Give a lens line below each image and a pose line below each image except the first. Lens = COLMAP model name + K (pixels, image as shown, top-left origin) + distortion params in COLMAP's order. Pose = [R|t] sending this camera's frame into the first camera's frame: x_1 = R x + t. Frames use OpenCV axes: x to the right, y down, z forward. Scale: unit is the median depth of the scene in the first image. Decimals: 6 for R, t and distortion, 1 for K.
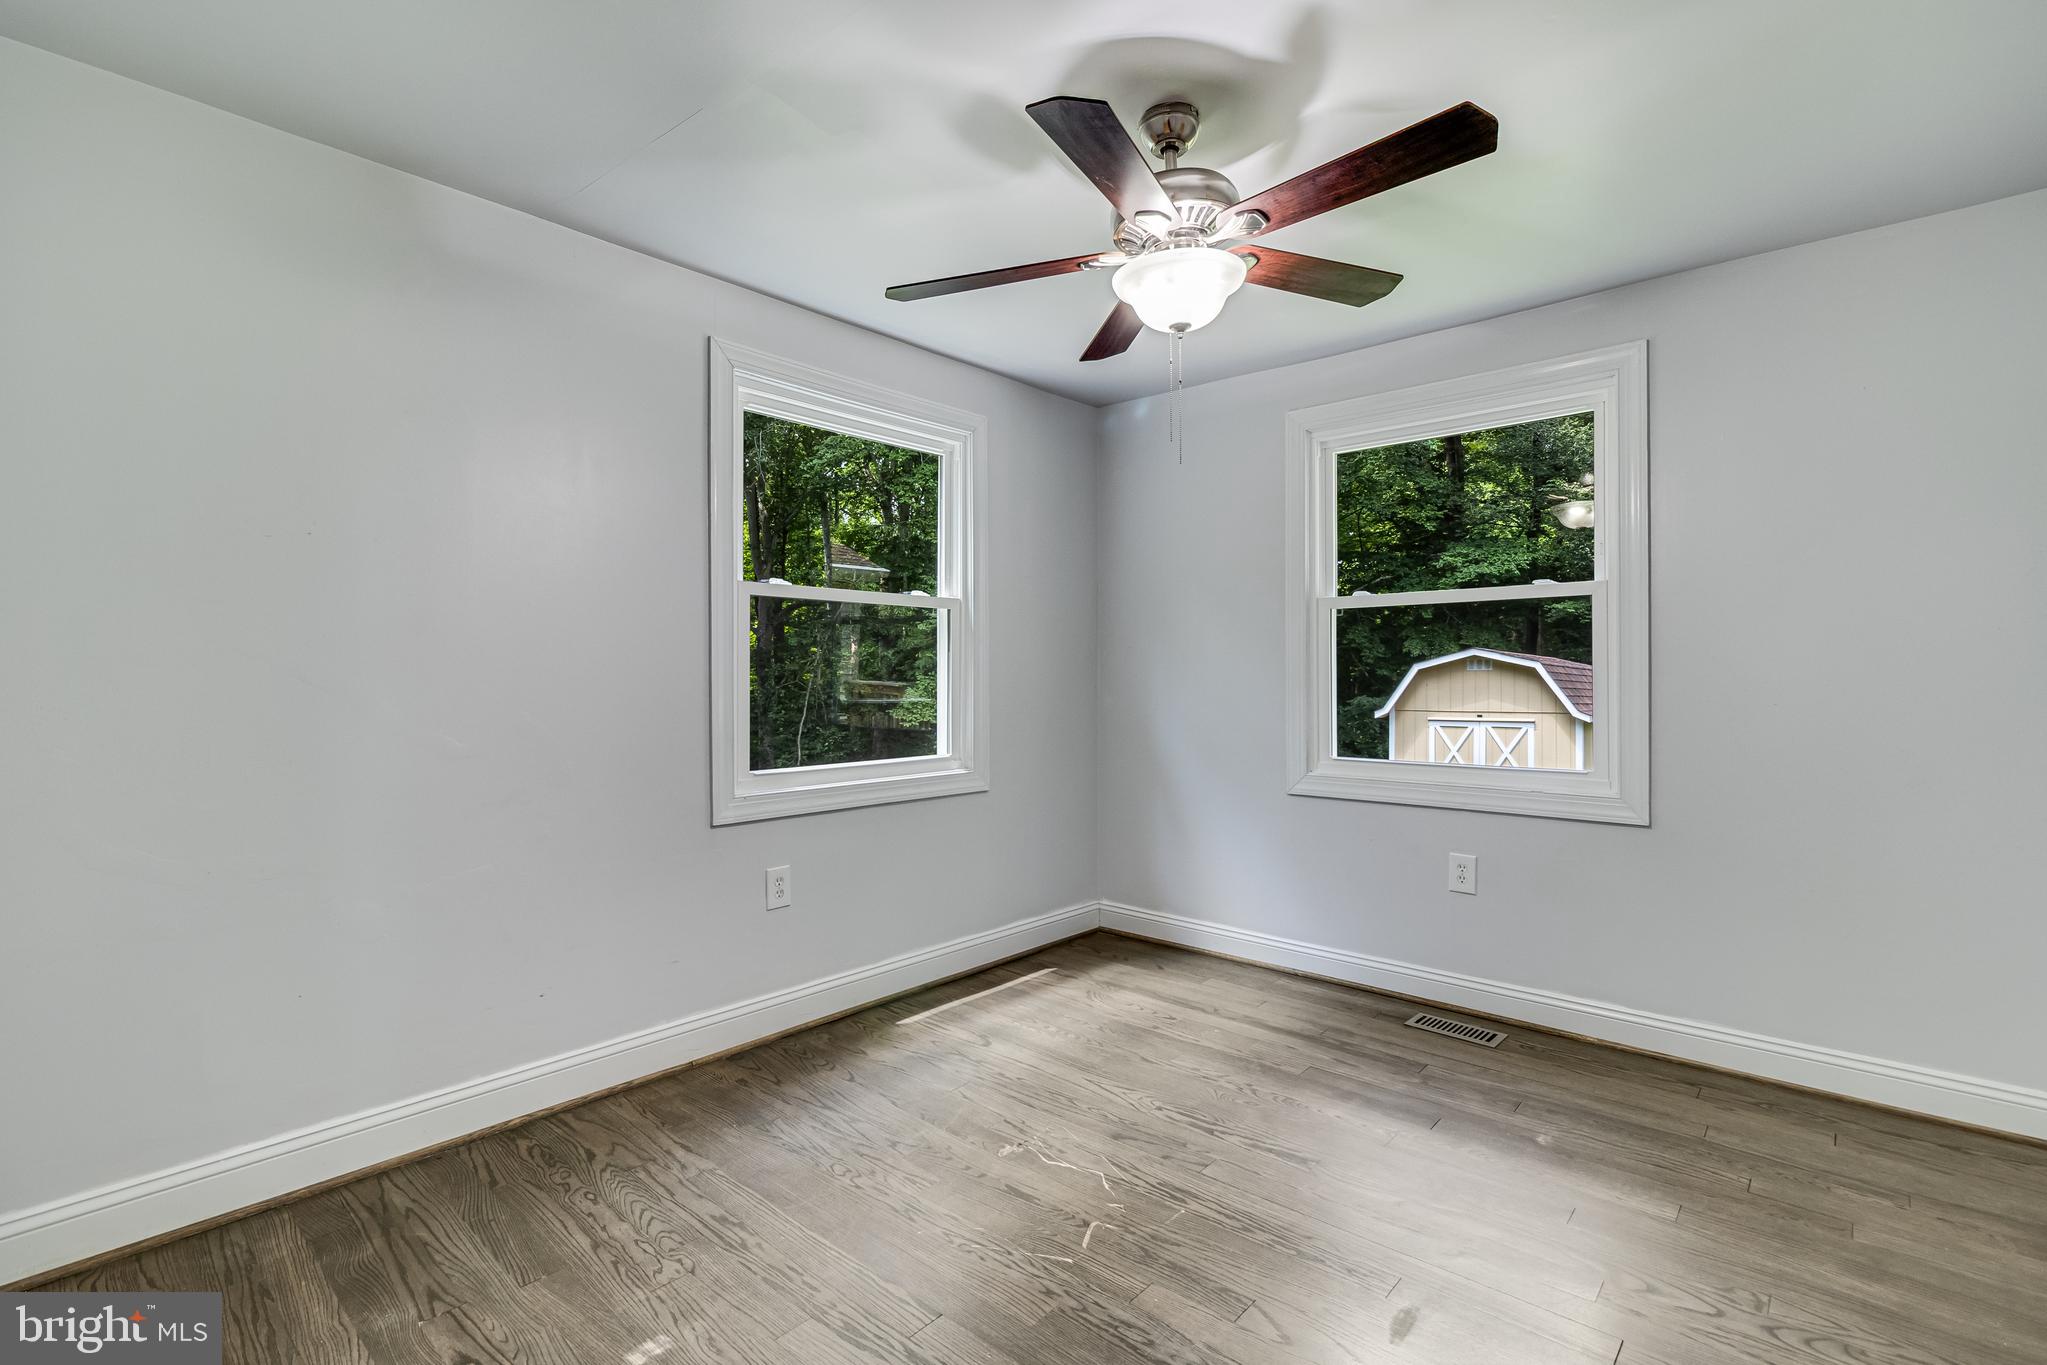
lens RADIAL K [[942.4, 0, 1030.7], [0, 942.4, 678.6], [0, 0, 1]] dist [0.000168, -0.000488]
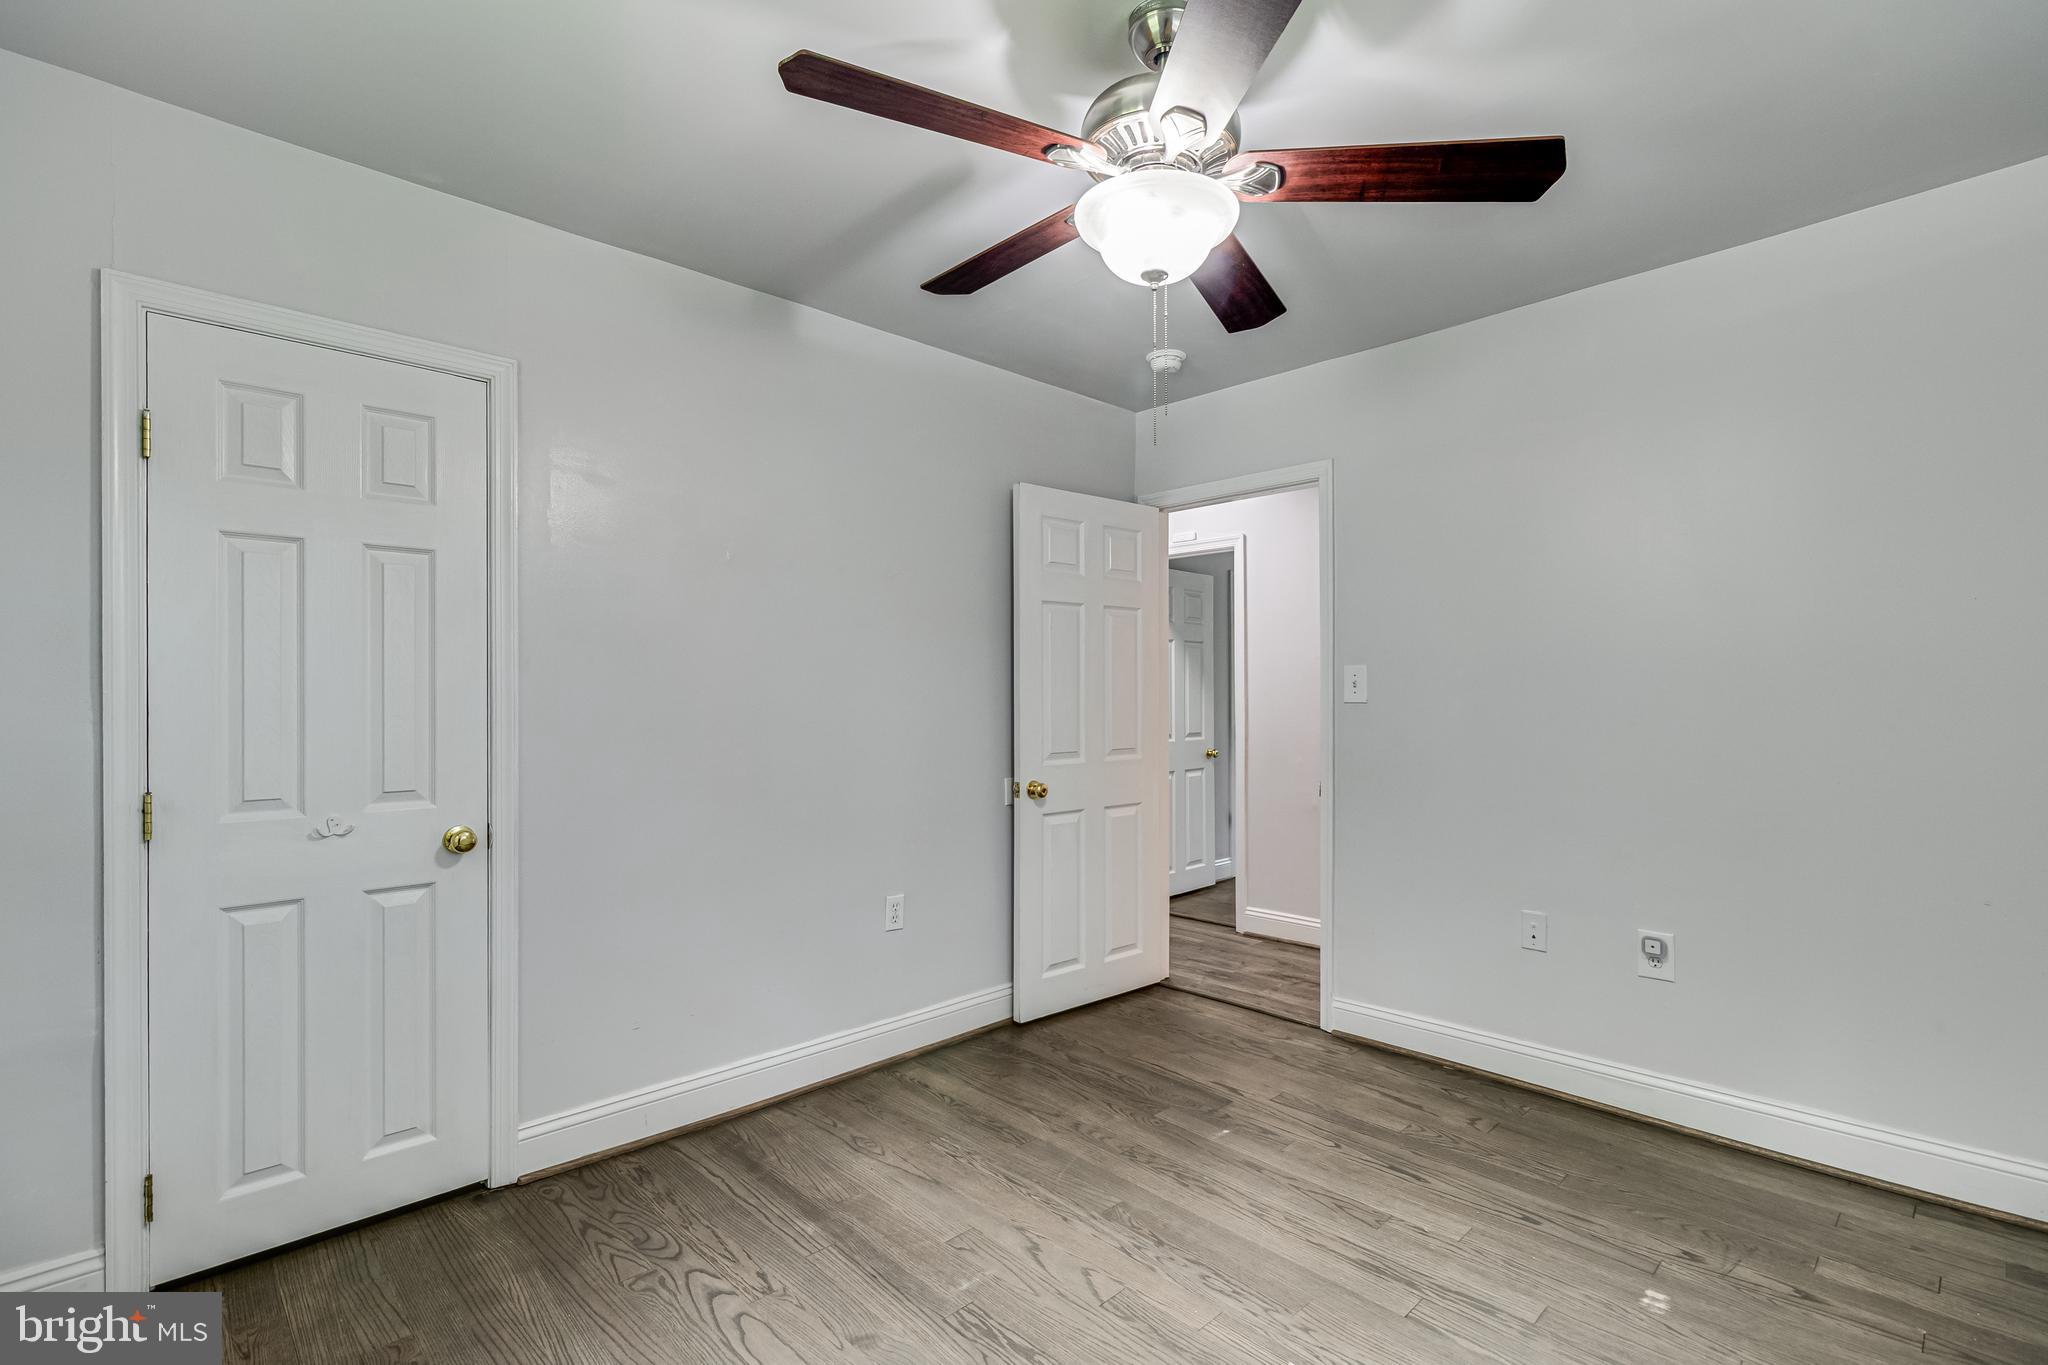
lens RADIAL K [[942.8, 0, 1031.2], [0, 942.8, 678.6], [0, 0, 1]] dist [0.000168, -0.000488]
pose [[-0.996610, 0.002605, 0.082230, 0.230255], [0.001625, 0.999927, -0.011979, -0.022117], [-0.082255, -0.011805, -0.996541, 2.084414]]
